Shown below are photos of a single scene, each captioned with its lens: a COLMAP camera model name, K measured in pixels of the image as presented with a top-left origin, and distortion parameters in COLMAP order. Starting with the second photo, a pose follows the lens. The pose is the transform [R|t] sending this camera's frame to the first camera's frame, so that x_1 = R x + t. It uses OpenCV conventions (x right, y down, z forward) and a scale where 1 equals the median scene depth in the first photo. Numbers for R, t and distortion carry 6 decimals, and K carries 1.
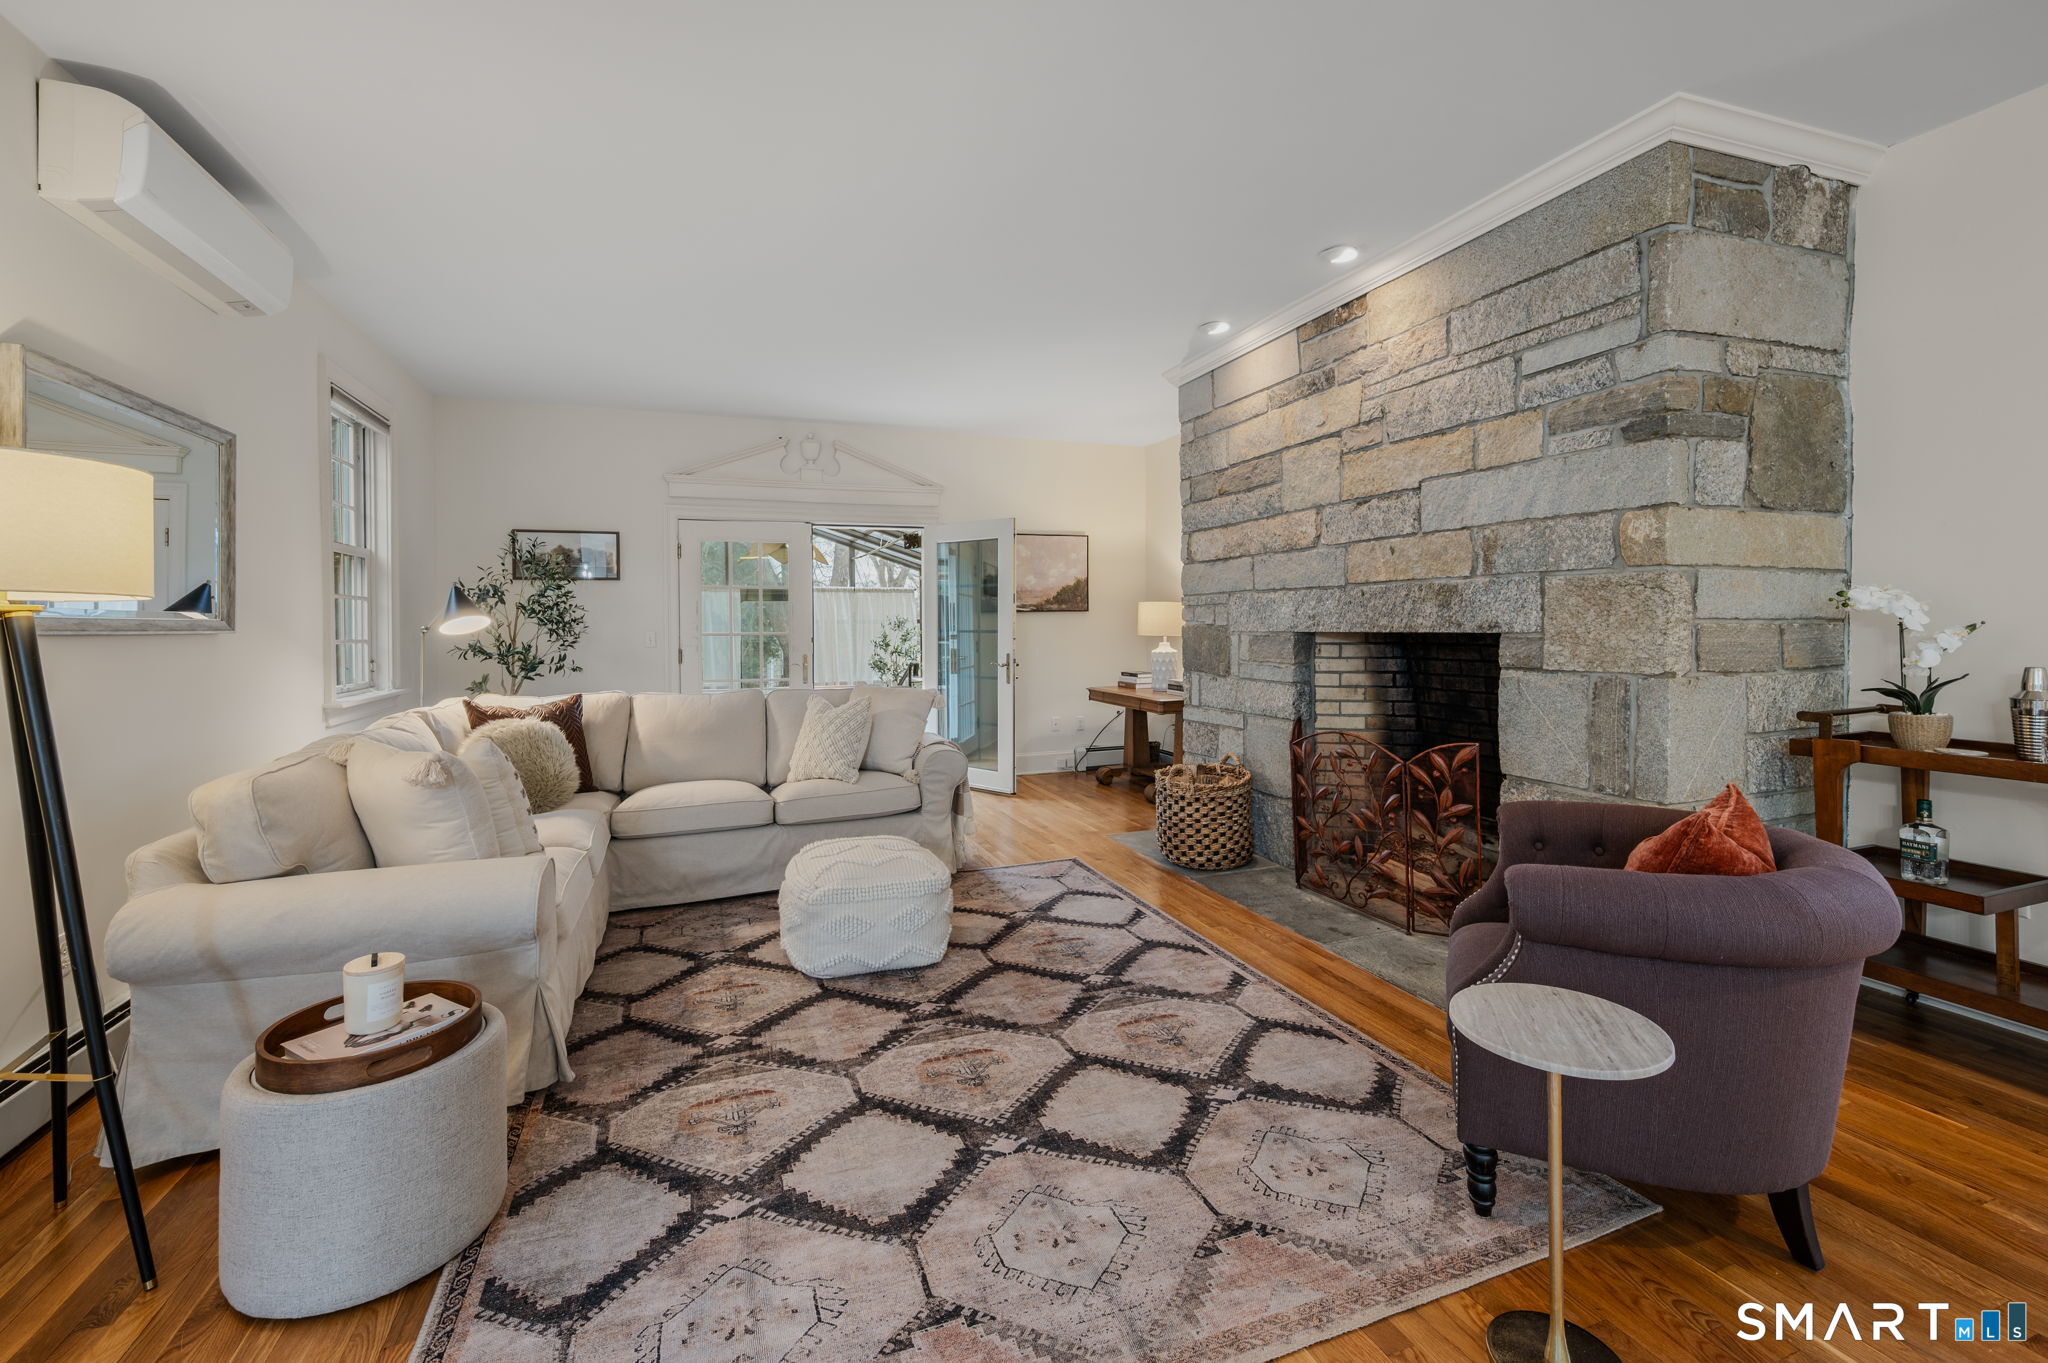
lens RADIAL K [[870.0, 0, 1042.8], [0, 870.0, 630.0], [0, 0, 1]] dist [0.000074, 0.000095]
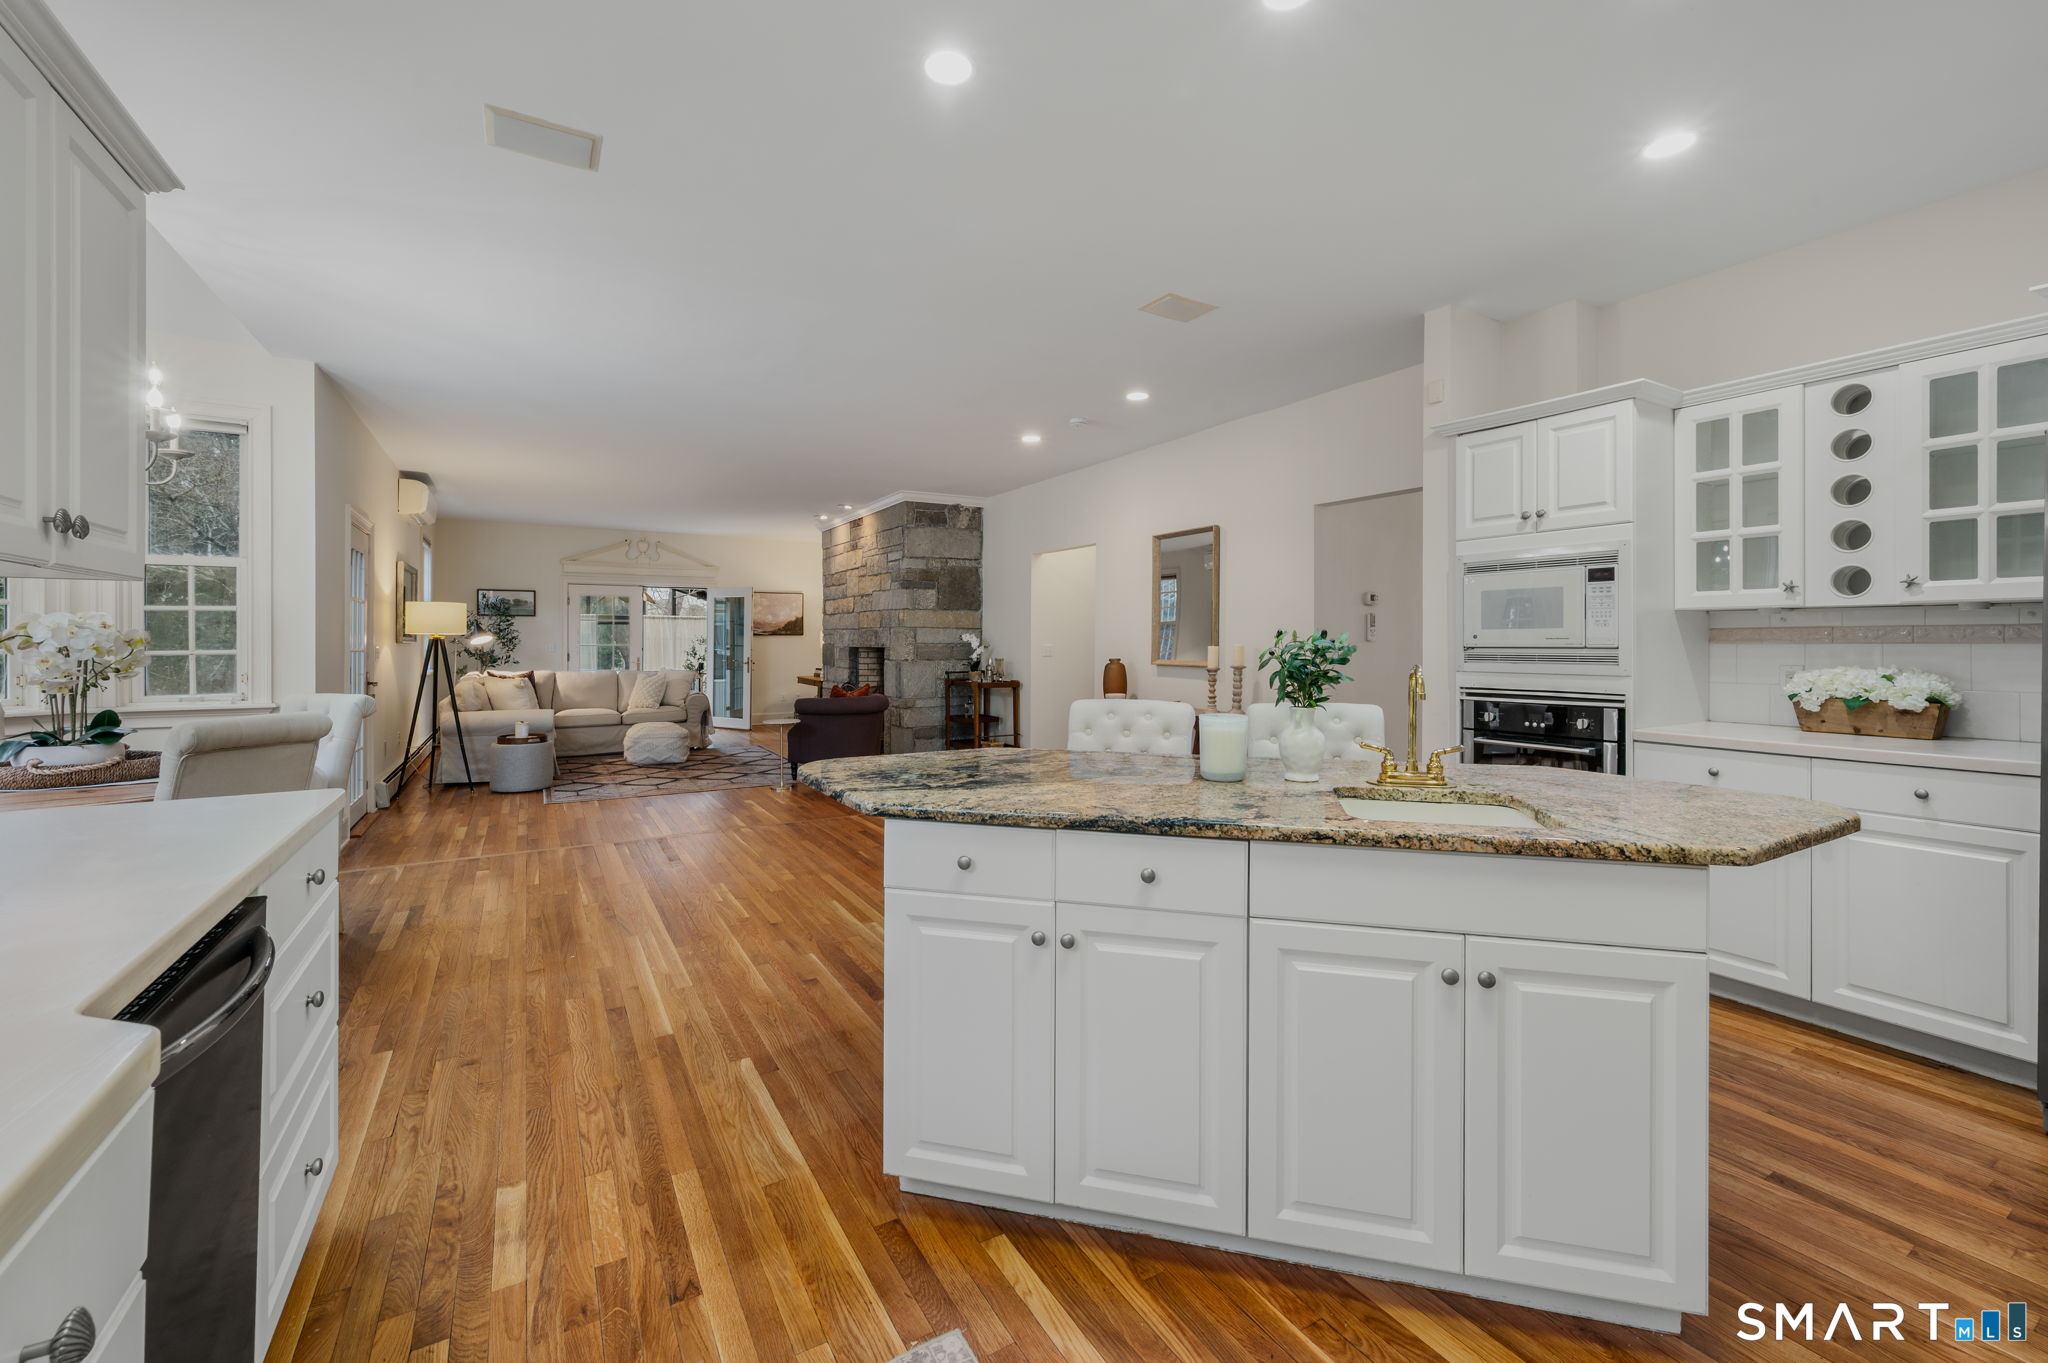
lens RADIAL K [[824.8, 0, 1003.1], [0, 824.8, 645.0], [0, 0, 1]] dist [-0.000472, 0.000406]
pose [[0.990492, 0.010634, 0.137160, 0.396505], [-0.010427, 0.999943, -0.002231, -0.001871], [-0.137175, 0.000780, 0.990546, -1.319216]]
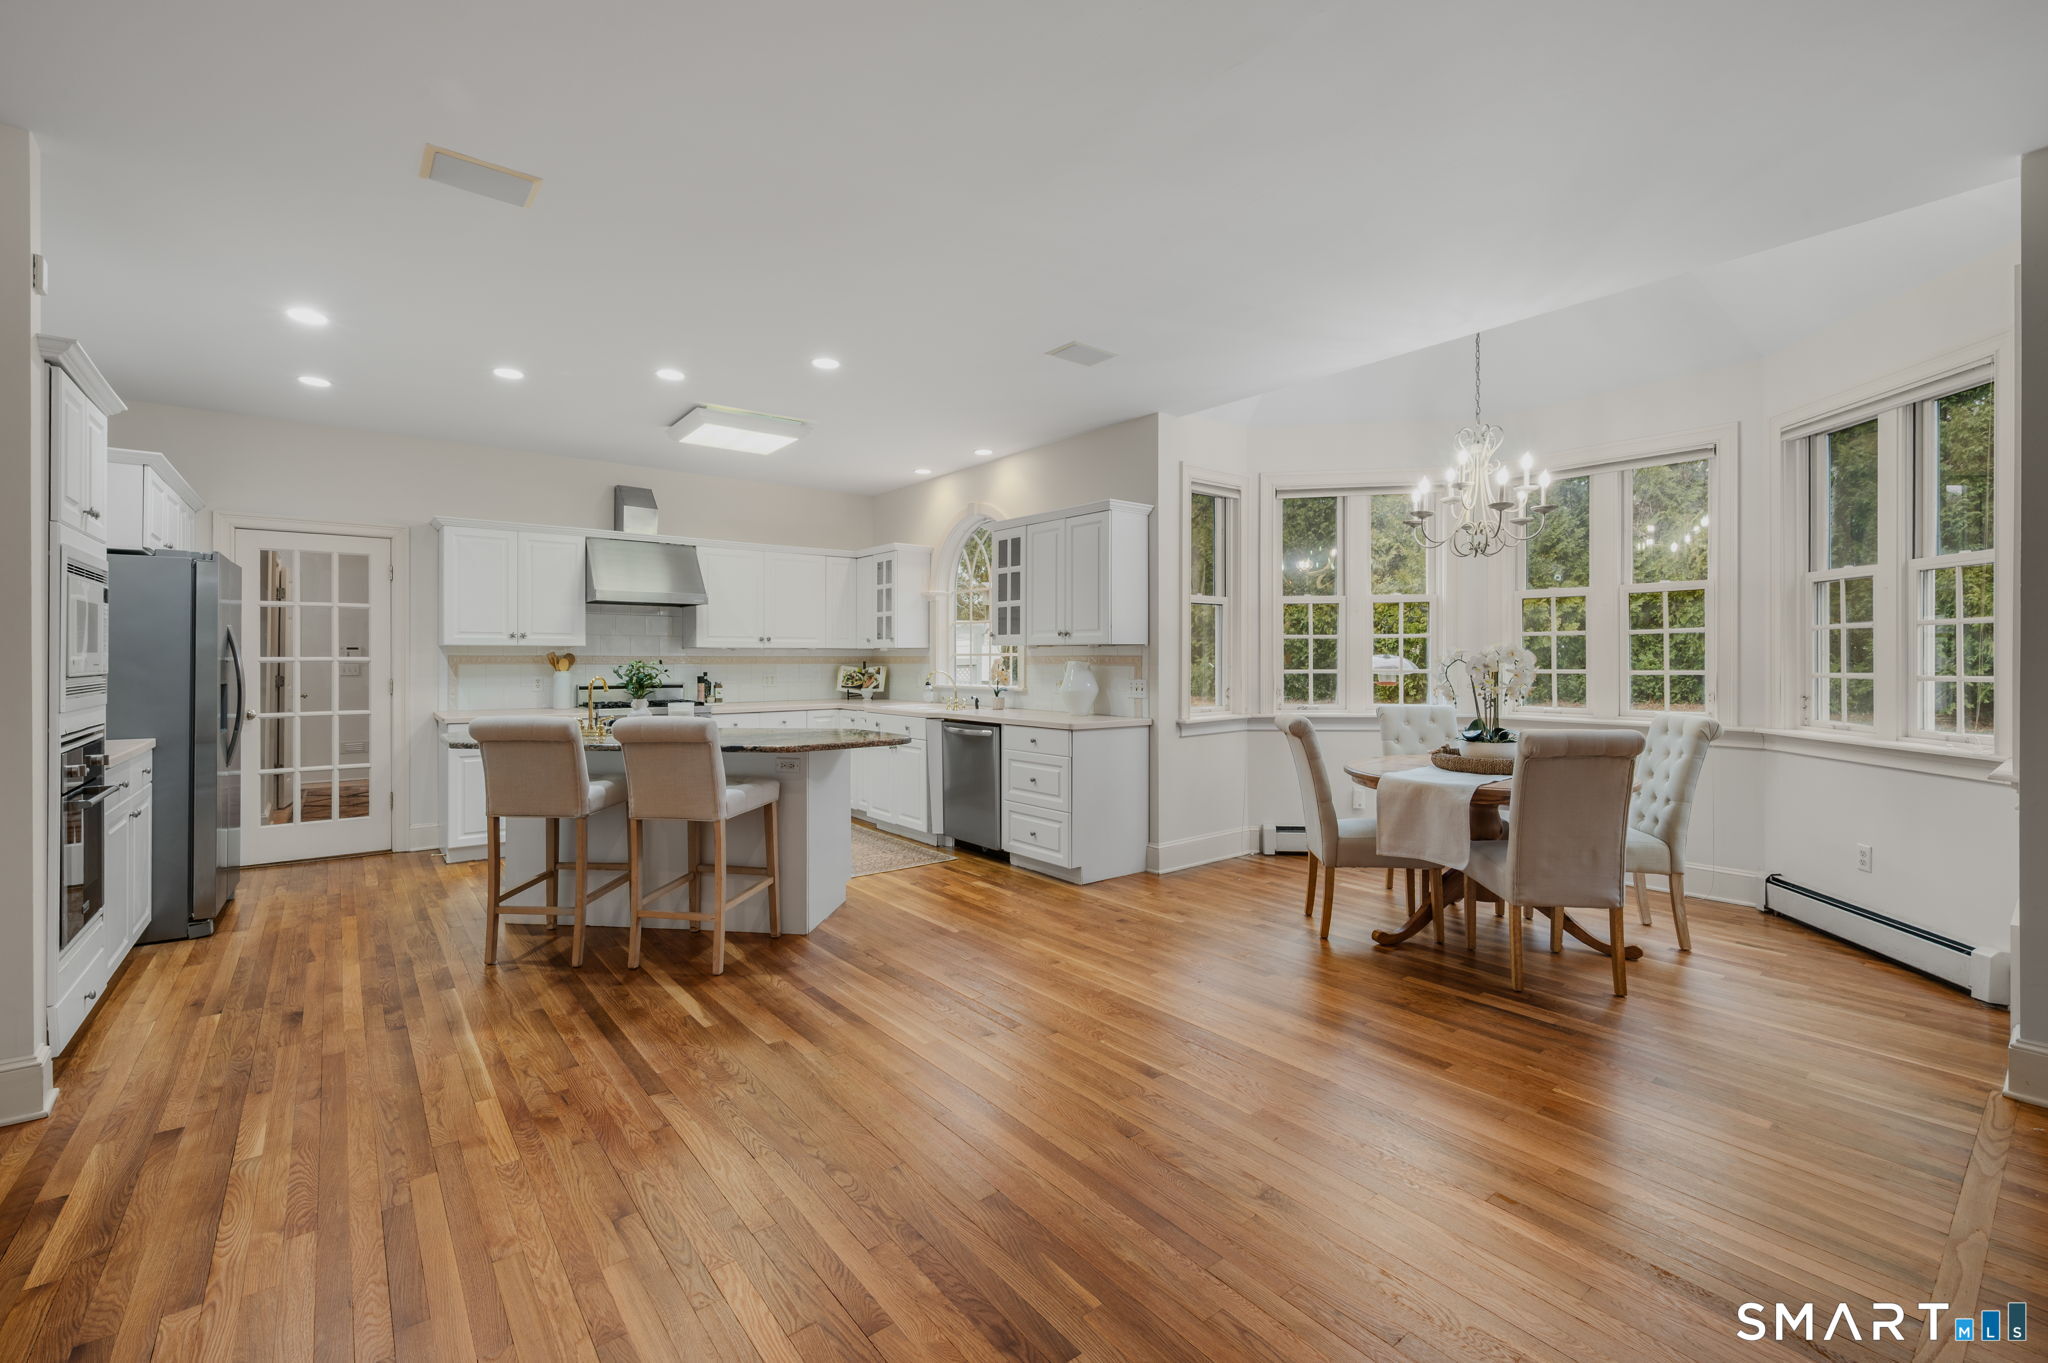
lens RADIAL K [[879.1, 0, 1033.8], [0, 879.1, 657.0], [0, 0, 1]] dist [0.001250, 0.000203]
pose [[-0.952875, 0.010021, -0.303197, 0.504159], [0.008765, 0.999946, 0.005501, -0.017433], [0.303236, 0.002584, -0.952912, 0.141553]]
